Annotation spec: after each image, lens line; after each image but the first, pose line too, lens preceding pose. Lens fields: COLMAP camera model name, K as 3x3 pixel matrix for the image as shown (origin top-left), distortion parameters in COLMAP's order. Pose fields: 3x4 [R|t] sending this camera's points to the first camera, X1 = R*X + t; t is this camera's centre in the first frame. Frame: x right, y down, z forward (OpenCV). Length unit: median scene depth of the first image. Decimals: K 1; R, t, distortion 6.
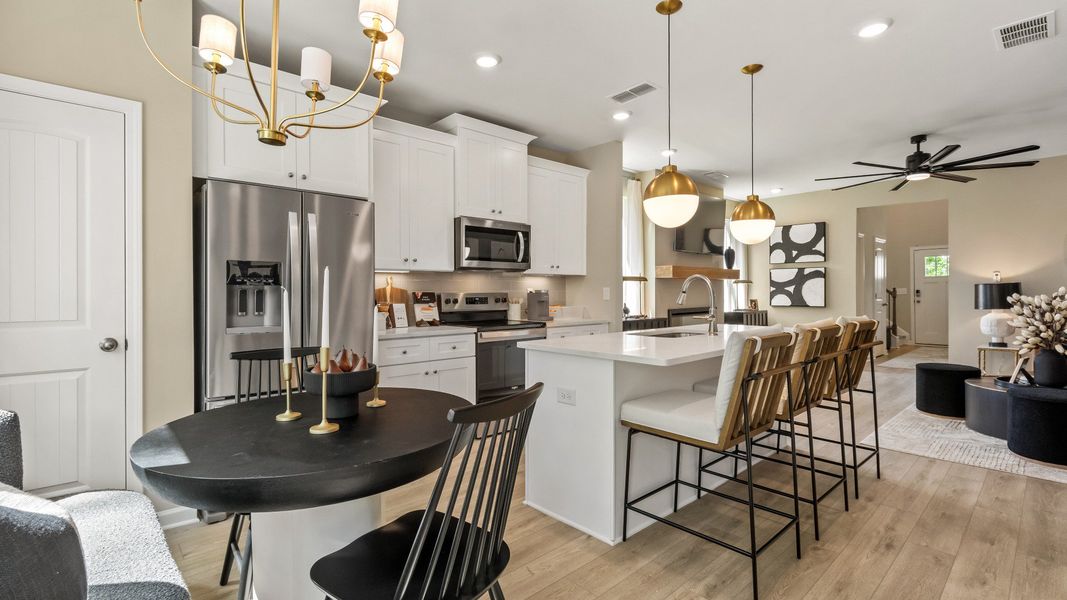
lens RADIAL K [[487.5, 0, 528.0], [0, 487.5, 295.5], [0, 0, 1]] dist [0.000790, -0.000508]
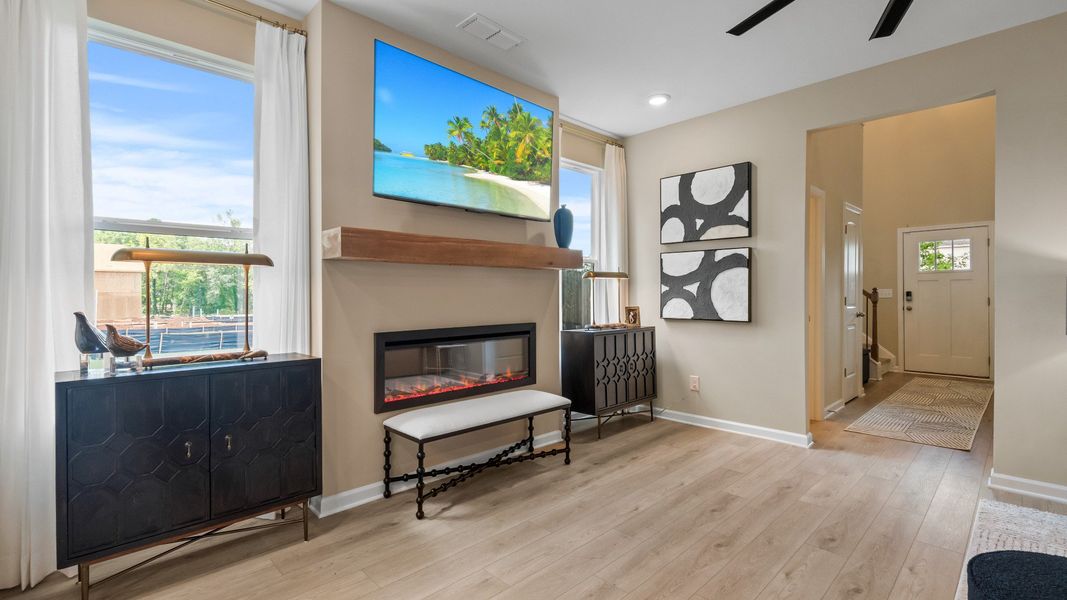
lens RADIAL K [[487.5, 0, 537.8], [0, 487.5, 296.6], [0, 0, 1]] dist [0.000790, -0.000508]
pose [[0.999100, 0.002811, 0.042321, 0.348865], [-0.002868, 0.999995, 0.001274, -0.004598], [-0.042317, -0.001394, 0.999103, 0.469129]]
